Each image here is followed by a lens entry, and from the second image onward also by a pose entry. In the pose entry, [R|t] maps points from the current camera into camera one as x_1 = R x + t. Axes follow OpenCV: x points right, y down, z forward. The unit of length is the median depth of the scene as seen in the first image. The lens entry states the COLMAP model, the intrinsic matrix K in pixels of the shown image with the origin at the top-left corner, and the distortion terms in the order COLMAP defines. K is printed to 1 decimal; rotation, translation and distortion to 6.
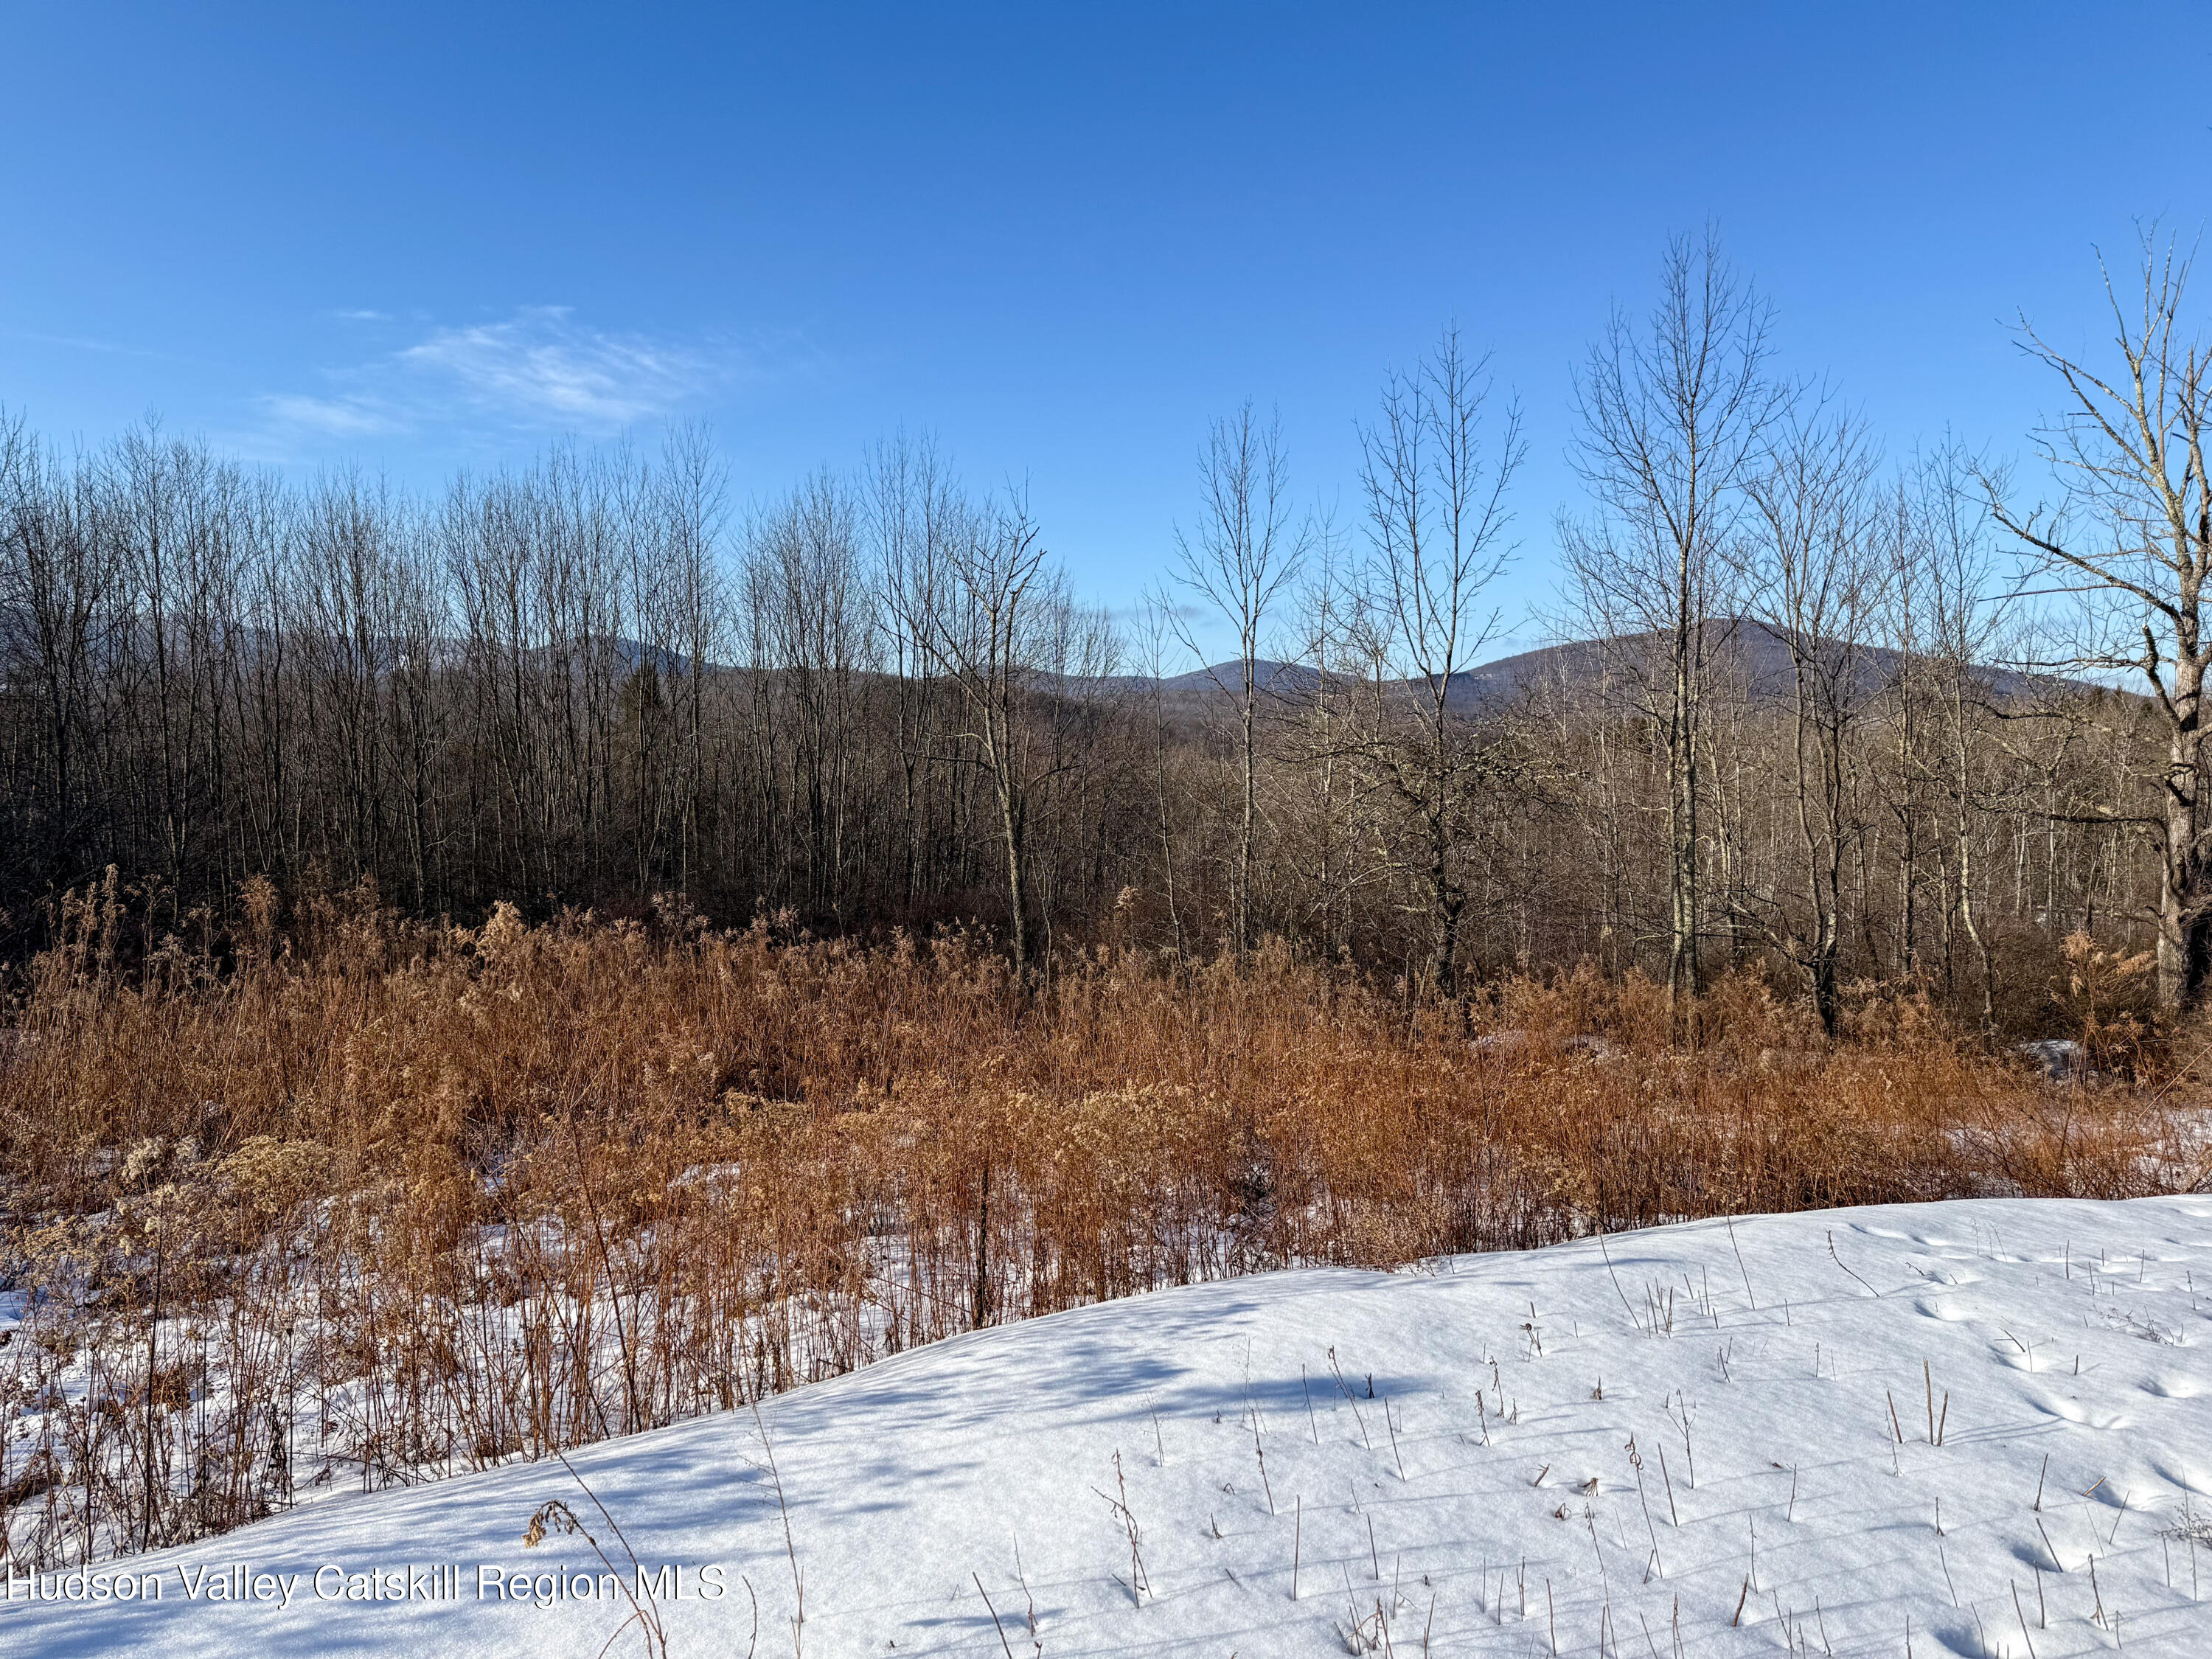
lens RADIAL K [[1506.9, 0, 1098.9], [0, 1506.9, 849.4], [0, 0, 1]] dist [-0.008277, -0.003994]
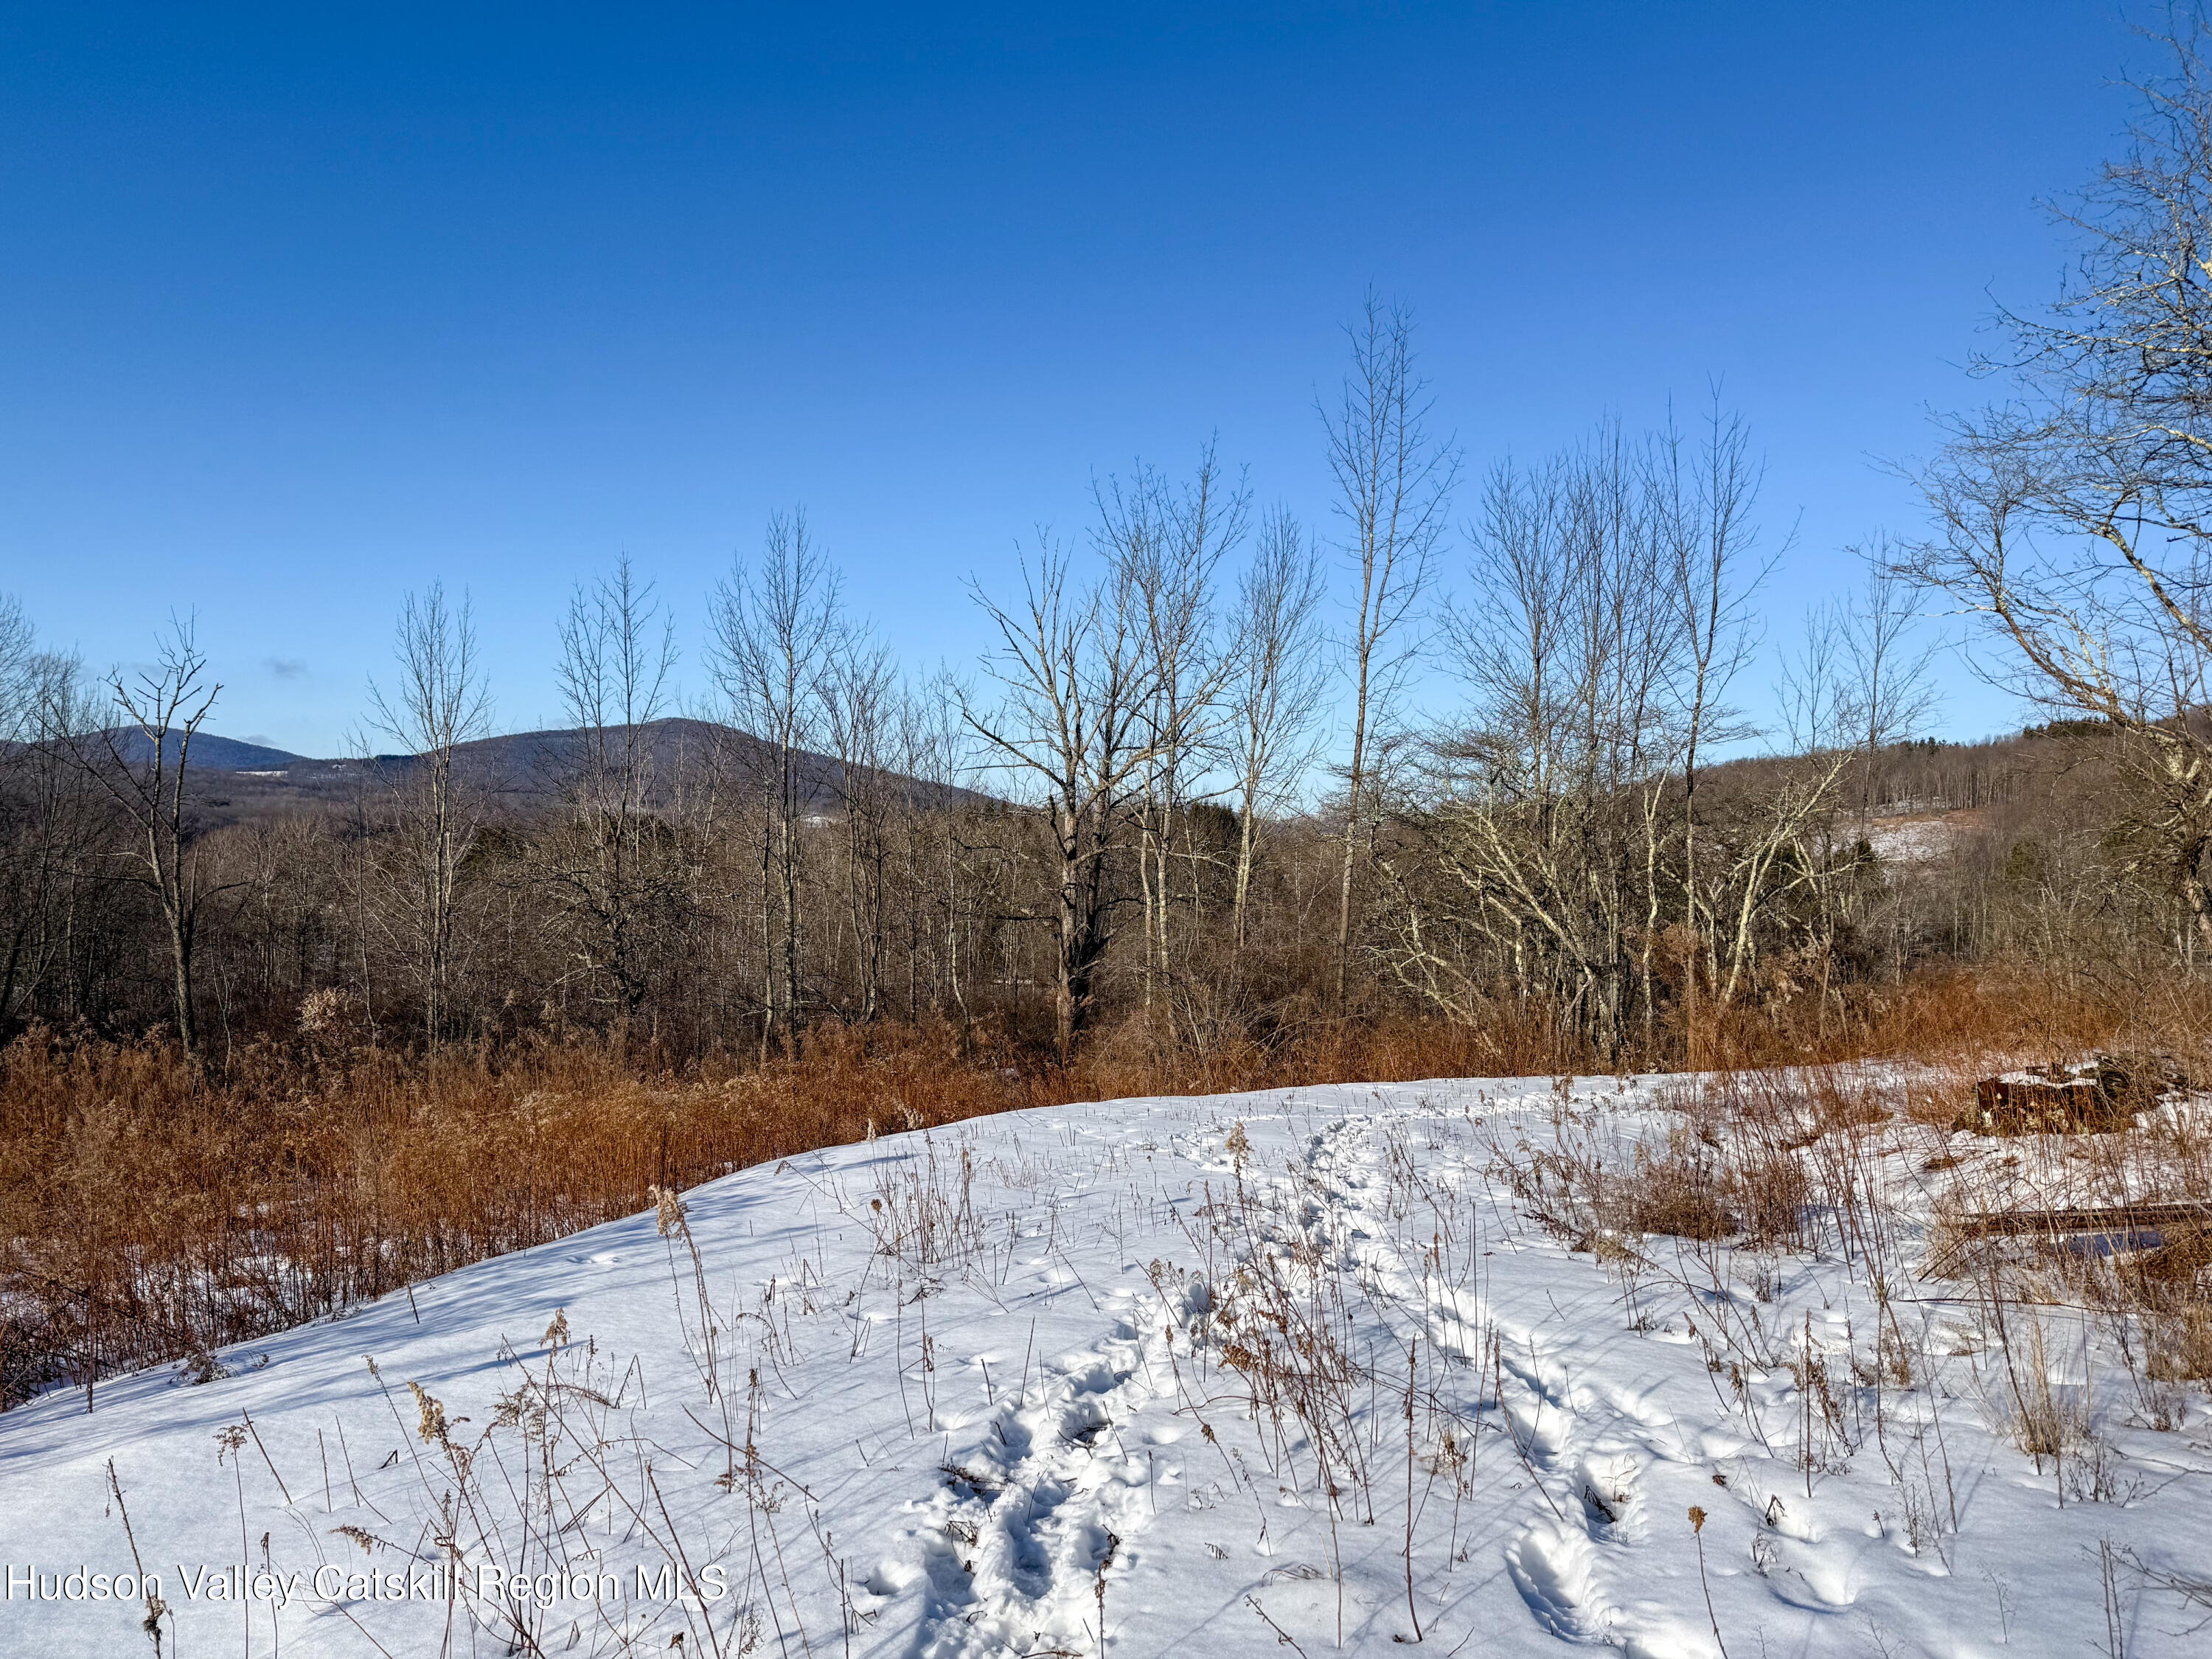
lens RADIAL K [[1506.9, 0, 1103.2], [0, 1506.9, 826.1], [0, 0, 1]] dist [-0.008277, -0.003994]
pose [[0.785072, 0.020895, 0.619052, -0.211211], [0.024072, 0.997647, -0.064201, -0.013324], [-0.618937, 0.065304, 0.782721, -0.239835]]
